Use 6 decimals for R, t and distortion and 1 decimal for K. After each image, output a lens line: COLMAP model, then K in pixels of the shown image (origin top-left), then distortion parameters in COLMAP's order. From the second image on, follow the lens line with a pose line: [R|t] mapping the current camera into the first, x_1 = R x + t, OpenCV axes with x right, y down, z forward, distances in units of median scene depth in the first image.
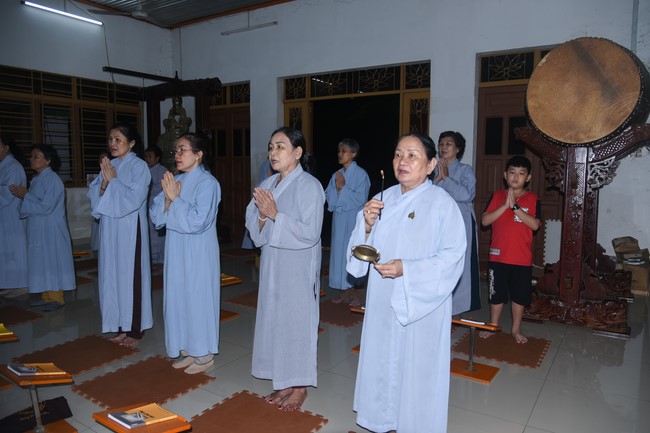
lens RADIAL K [[500.2, 0, 325.0], [0, 500.2, 216.5], [0, 0, 1]] dist [-0.010503, -0.004031]
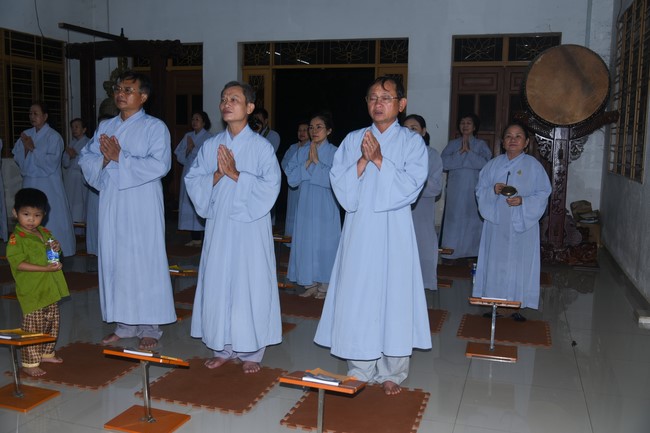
lens RADIAL K [[654.9, 0, 325.0], [0, 654.9, 216.5], [0, 0, 1]] dist [0.007300, 0.000830]
pose [[0.969054, -0.015407, 0.246369, -0.251732], [0.009624, 0.999650, 0.024657, 0.022055], [-0.246663, -0.021523, 0.968862, -0.248633]]
